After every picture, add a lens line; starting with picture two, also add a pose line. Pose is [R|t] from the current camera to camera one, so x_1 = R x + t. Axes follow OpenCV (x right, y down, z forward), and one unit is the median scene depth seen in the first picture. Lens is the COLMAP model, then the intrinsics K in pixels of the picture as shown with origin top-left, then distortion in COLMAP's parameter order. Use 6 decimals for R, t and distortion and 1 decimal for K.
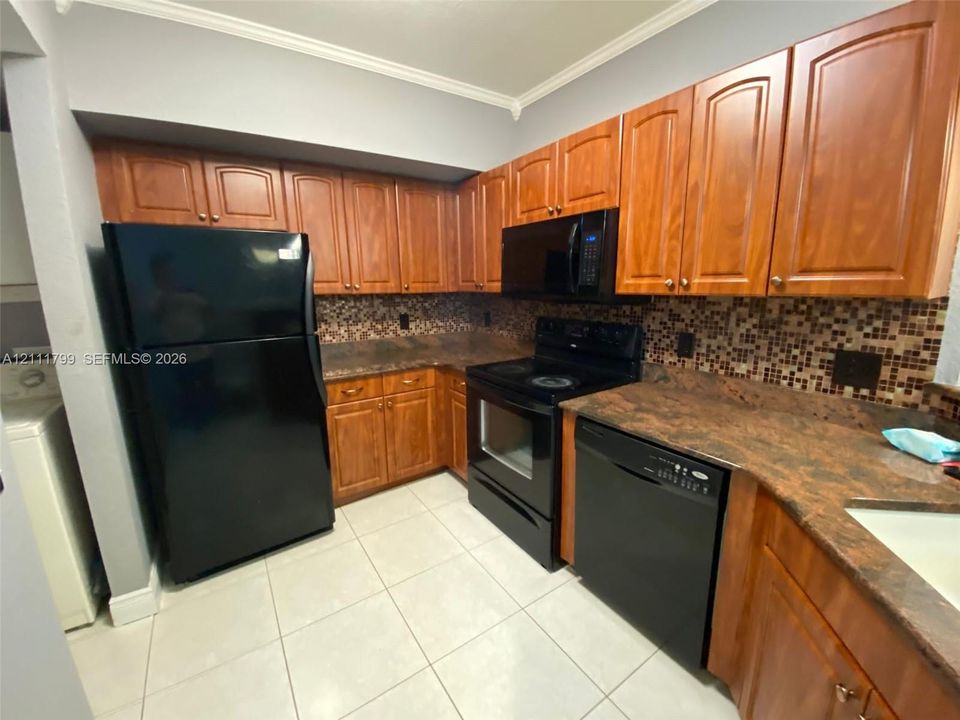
lens RADIAL K [[396.3, 0, 481.7], [0, 396.3, 364.3], [0, 0, 1]] dist [0.025617, -0.027482]
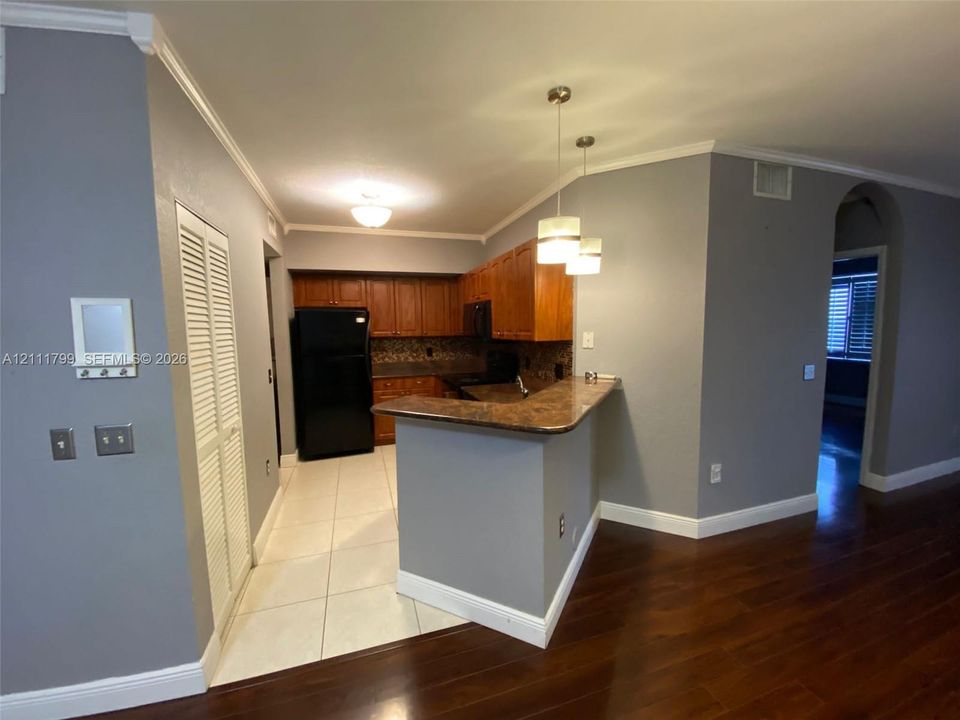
lens RADIAL K [[388.1, 0, 480.0], [0, 388.1, 360.0], [0, 0, 1]] dist [0.028788, -0.025532]
pose [[0.960840, 0.024866, -0.275985, 0.624712], [-0.054875, 0.993316, -0.101553, 0.112590], [0.271615, 0.112721, 0.955782, -0.726794]]
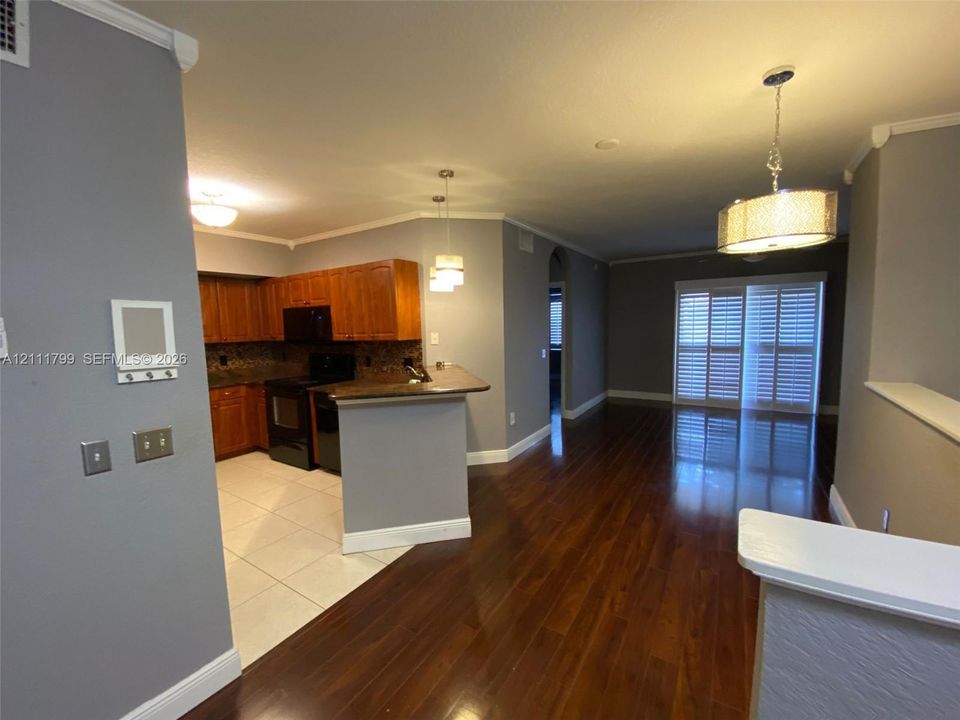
lens RADIAL K [[388.1, 0, 480.0], [0, 388.1, 360.0], [0, 0, 1]] dist [0.028788, -0.025532]
pose [[0.919572, -0.044394, 0.390406, 0.171469], [0.091288, 0.990547, -0.102383, 0.181134], [-0.382170, 0.129788, 0.914932, -1.028421]]
